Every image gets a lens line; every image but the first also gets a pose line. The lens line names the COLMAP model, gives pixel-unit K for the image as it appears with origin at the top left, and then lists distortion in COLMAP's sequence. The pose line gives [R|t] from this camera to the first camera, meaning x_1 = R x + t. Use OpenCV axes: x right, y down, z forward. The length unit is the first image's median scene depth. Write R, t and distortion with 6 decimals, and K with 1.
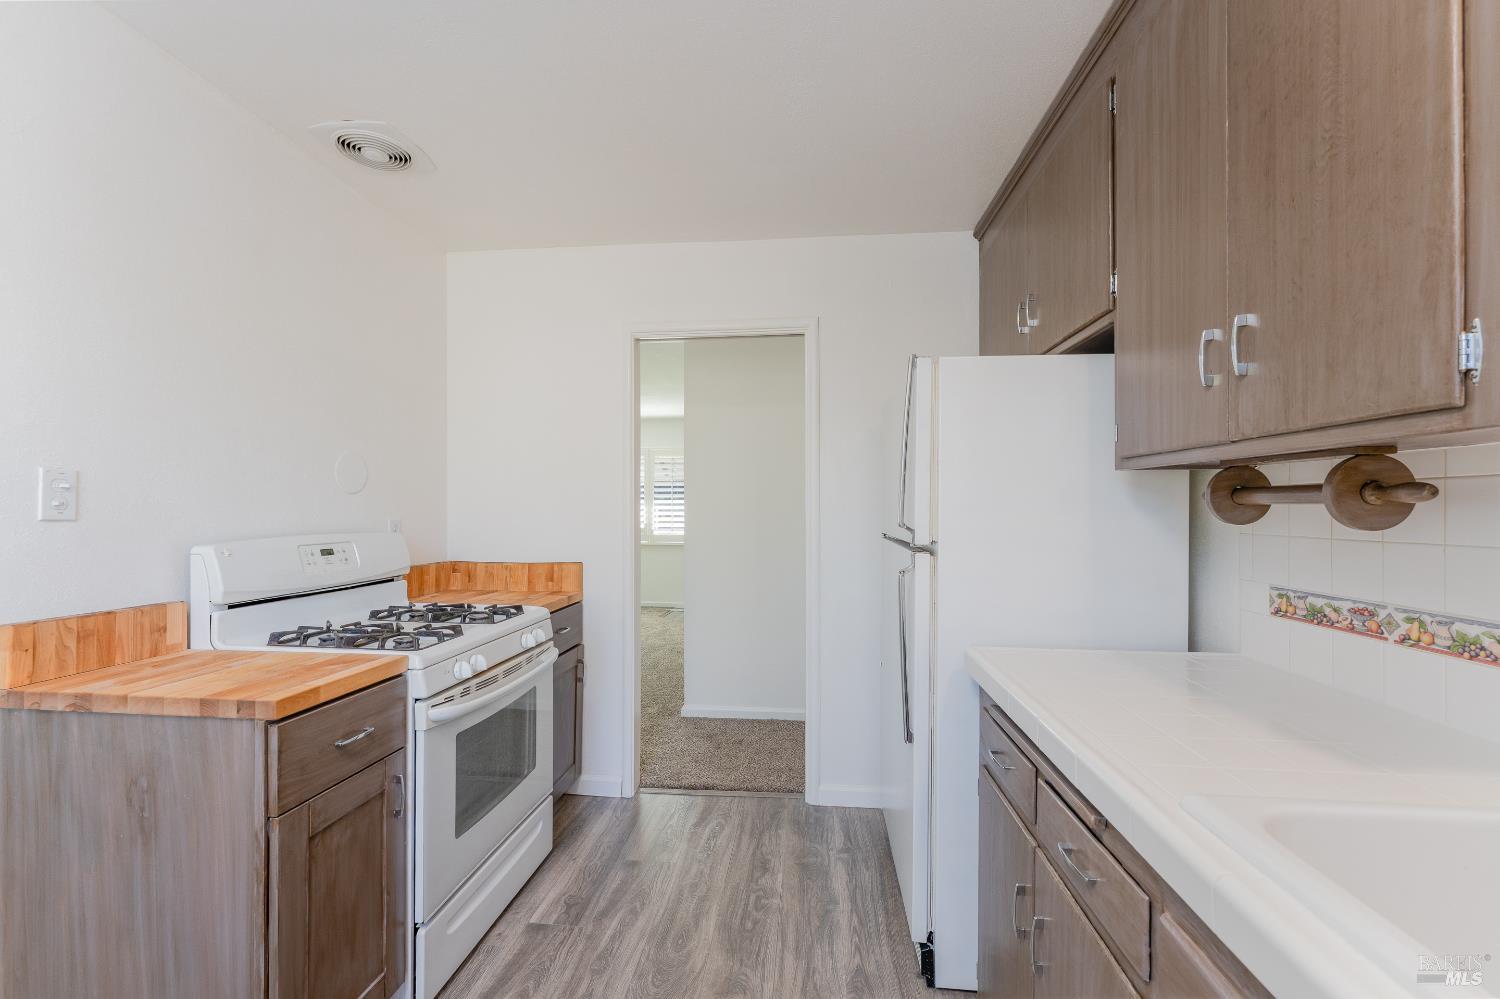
lens RADIAL K [[625.6, 0, 752.1], [0, 625.6, 509.4], [0, 0, 1]] dist [-0.000467, 0.000014]
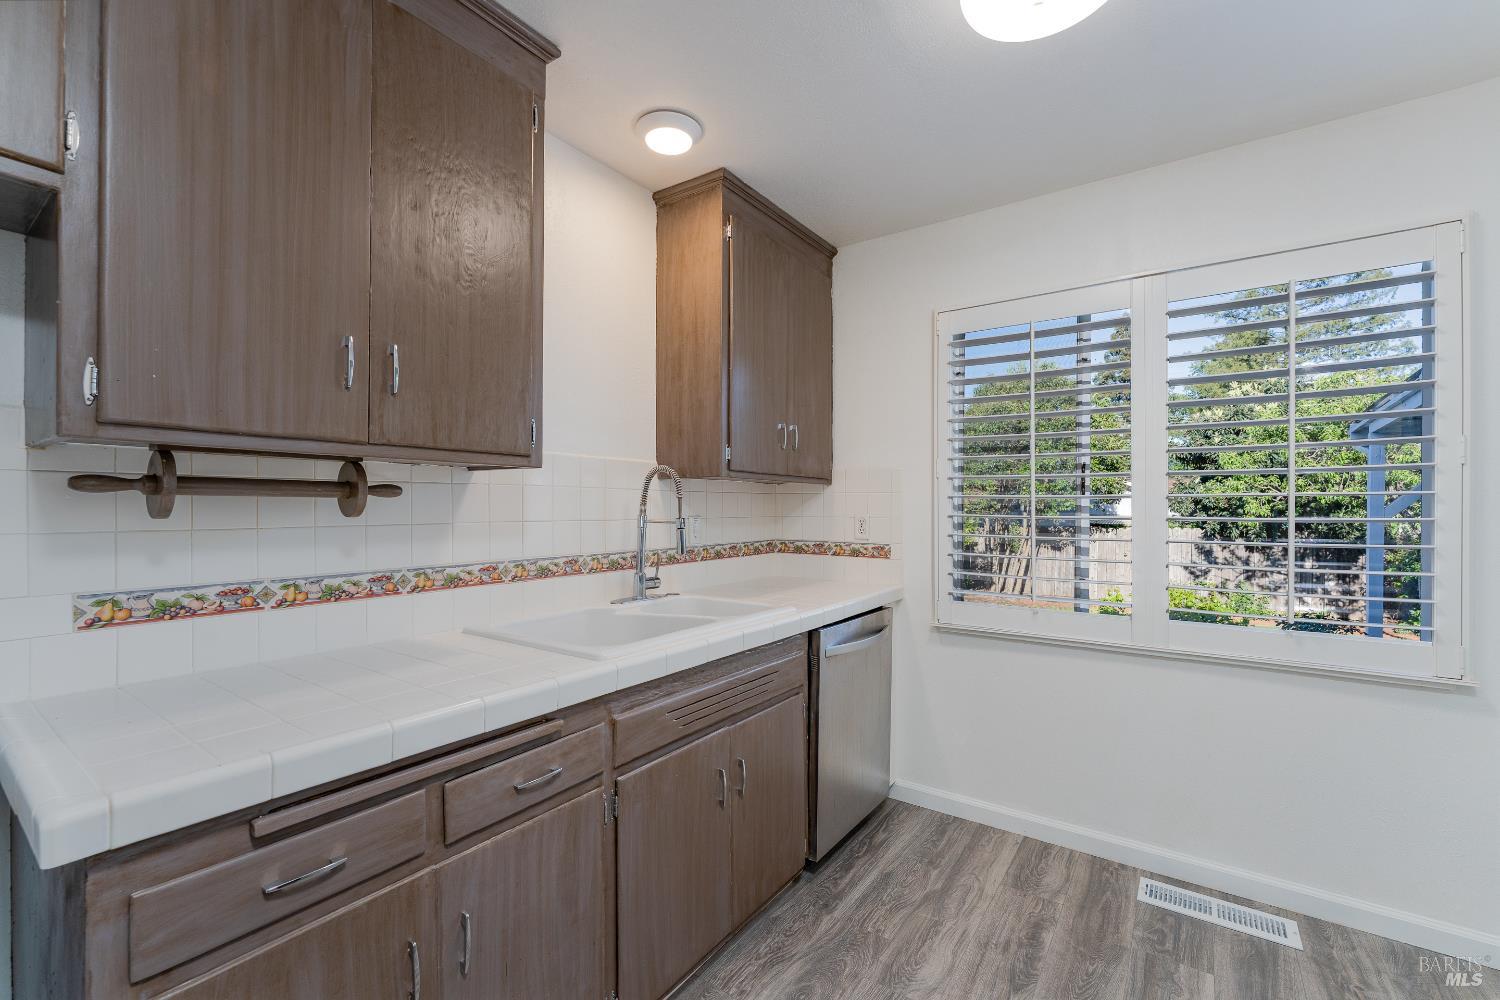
lens RADIAL K [[625.6, 0, 747.4], [0, 625.6, 502.3], [0, 0, 1]] dist [-0.000467, 0.000014]
pose [[-0.870028, -0.003469, 0.492990, -0.371696], [-0.004995, 0.999986, -0.001778, -0.000279], [-0.492977, -0.004010, -0.870033, 1.479601]]
